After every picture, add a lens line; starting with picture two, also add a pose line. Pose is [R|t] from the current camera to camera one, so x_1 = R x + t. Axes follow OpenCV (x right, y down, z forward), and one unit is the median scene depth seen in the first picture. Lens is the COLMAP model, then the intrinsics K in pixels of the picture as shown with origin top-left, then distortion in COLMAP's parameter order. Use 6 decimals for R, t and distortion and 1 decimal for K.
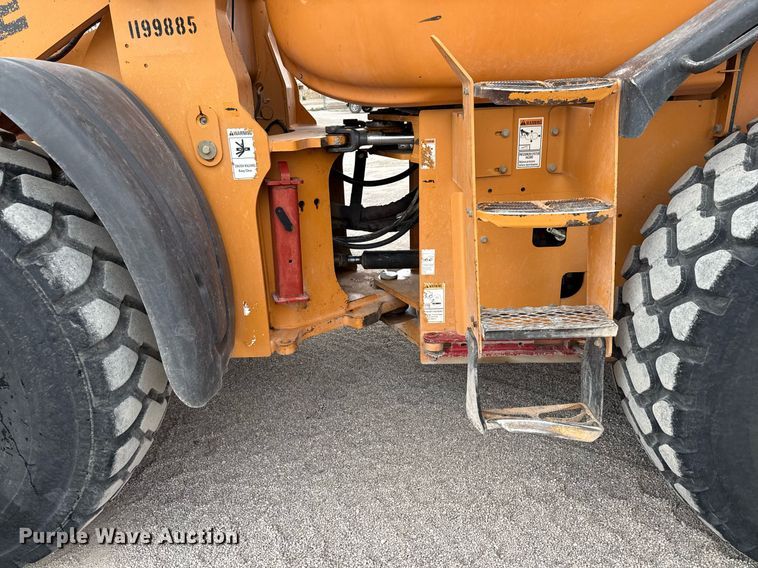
lens RADIAL K [[514.8, 0, 377.0], [0, 514.8, 287.9], [0, 0, 1]] dist [0.015866, -0.022308]
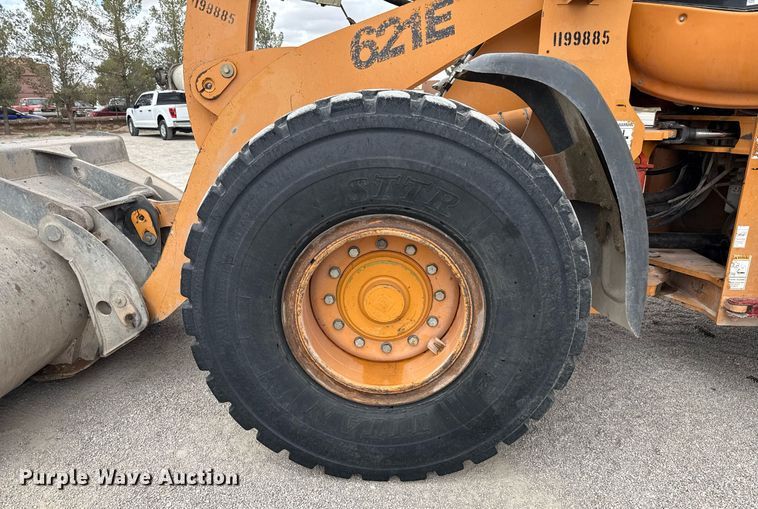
lens RADIAL K [[534.1, 0, 383.9], [0, 534.1, 295.1], [0, 0, 1]] dist [-0.003779, -0.013060]
pose [[0.999599, 0.025213, 0.012912, -0.898211], [-0.024753, 0.999094, -0.034629, 0.179311], [-0.013773, 0.034295, 0.999317, -0.272770]]
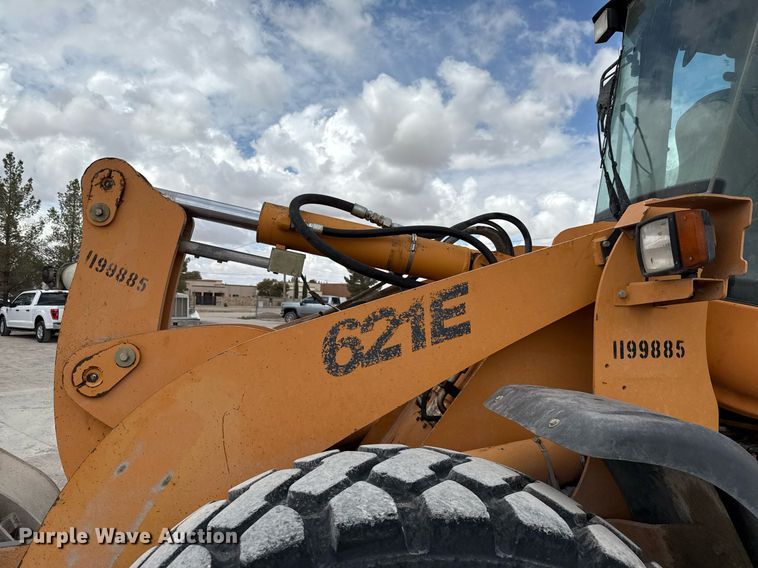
lens RADIAL K [[514.8, 0, 347.8], [0, 514.8, 283.3], [0, 0, 1]] dist [0.015866, -0.022308]
pose [[0.986530, 0.066320, 0.149531, -1.081333], [-0.003965, 0.923550, -0.383457, -0.261432], [-0.163530, 0.377699, 0.911373, 0.213877]]
